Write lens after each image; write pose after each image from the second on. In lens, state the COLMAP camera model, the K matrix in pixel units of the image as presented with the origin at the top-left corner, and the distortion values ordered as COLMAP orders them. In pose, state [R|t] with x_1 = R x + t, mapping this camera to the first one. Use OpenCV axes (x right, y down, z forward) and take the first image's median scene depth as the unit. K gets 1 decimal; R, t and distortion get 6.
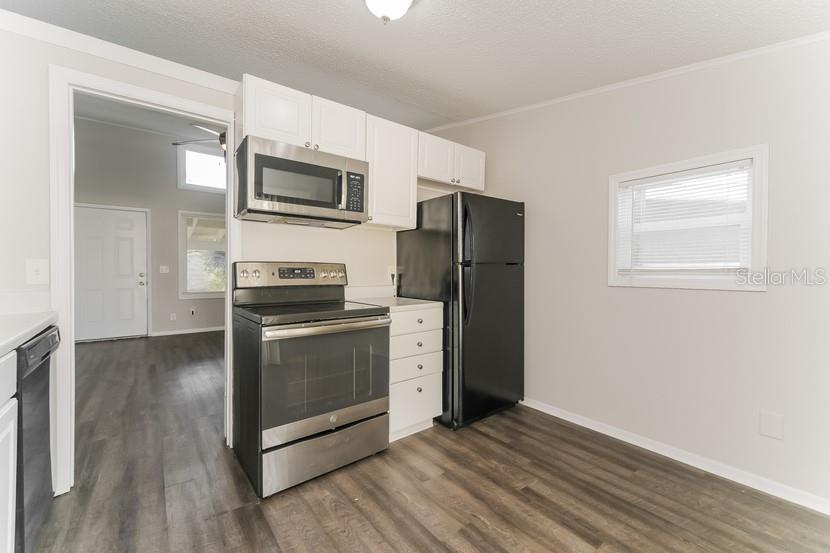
lens RADIAL K [[341.7, 0, 414.3], [0, 341.7, 276.2], [0, 0, 1]] dist [0.000109, 0.000357]
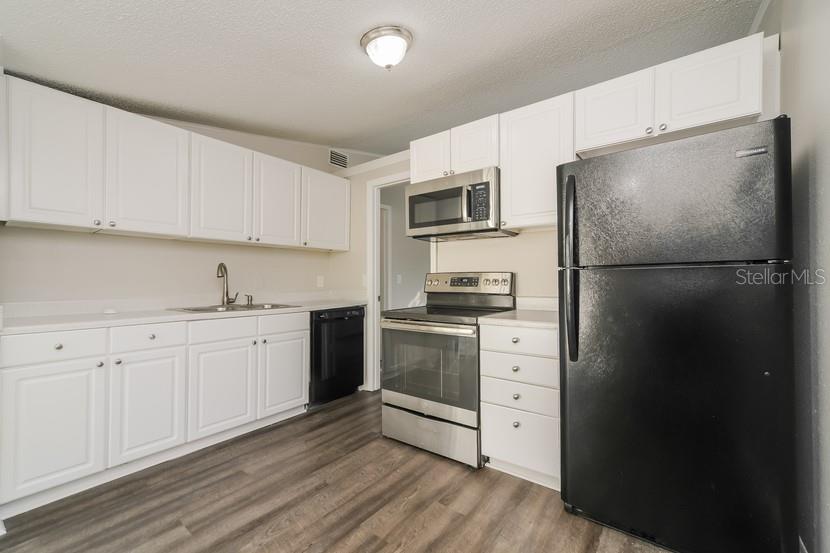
lens RADIAL K [[345.5, 0, 414.5], [0, 345.5, 279.2], [0, 0, 1]] dist [0.000560, 0.000070]
pose [[0.243538, -0.004985, -0.969879, 0.798148], [-0.003663, 0.999975, -0.006060, -0.010847], [0.969885, 0.005029, 0.243513, 0.587865]]
